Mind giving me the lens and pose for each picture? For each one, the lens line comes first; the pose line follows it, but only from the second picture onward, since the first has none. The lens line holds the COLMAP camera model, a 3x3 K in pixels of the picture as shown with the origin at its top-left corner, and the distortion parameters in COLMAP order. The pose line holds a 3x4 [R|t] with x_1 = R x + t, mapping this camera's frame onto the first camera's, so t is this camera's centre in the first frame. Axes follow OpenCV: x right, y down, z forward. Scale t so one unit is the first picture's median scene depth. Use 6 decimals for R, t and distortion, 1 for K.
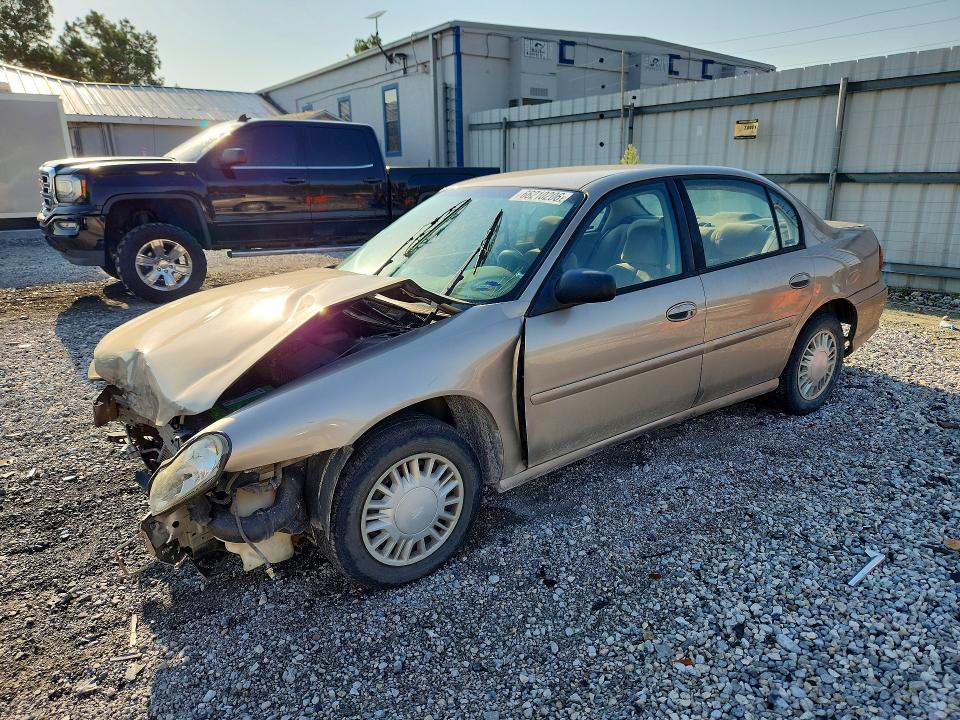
lens RADIAL K [[622.2, 0, 475.0], [0, 622.2, 357.8], [0, 0, 1]] dist [0.022045, 0.007232]
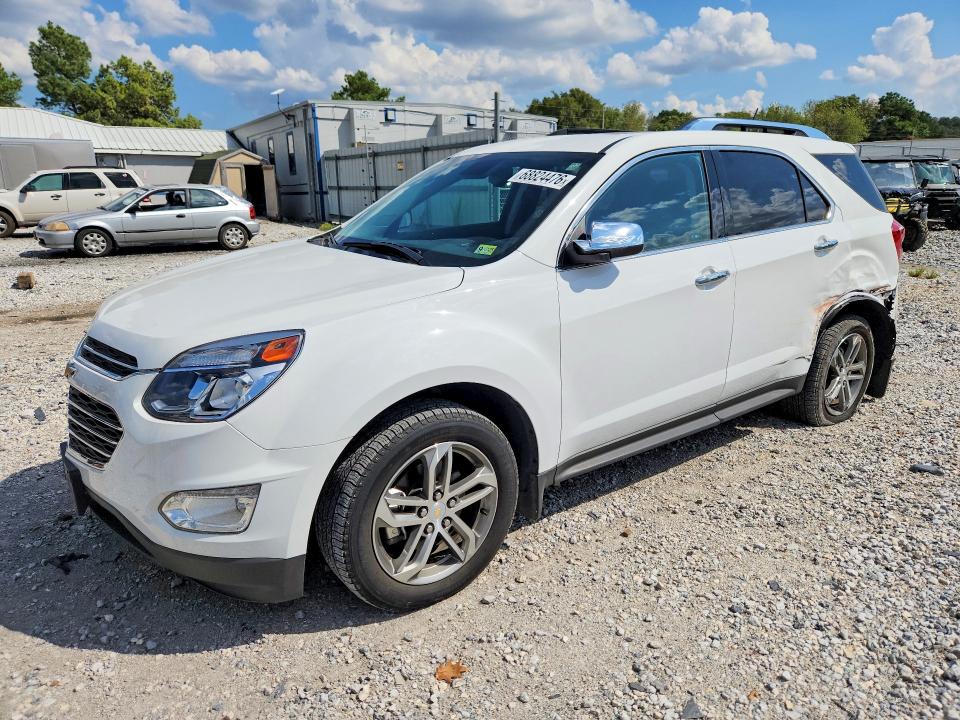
lens RADIAL K [[622.2, 0, 483.3], [0, 622.2, 364.5], [0, 0, 1]] dist [0.022045, 0.007232]
pose [[0.999578, 0.014276, -0.025287, 0.441636], [-0.014611, 0.999807, -0.013104, 0.200131], [0.025095, 0.013468, 0.999594, -0.656471]]
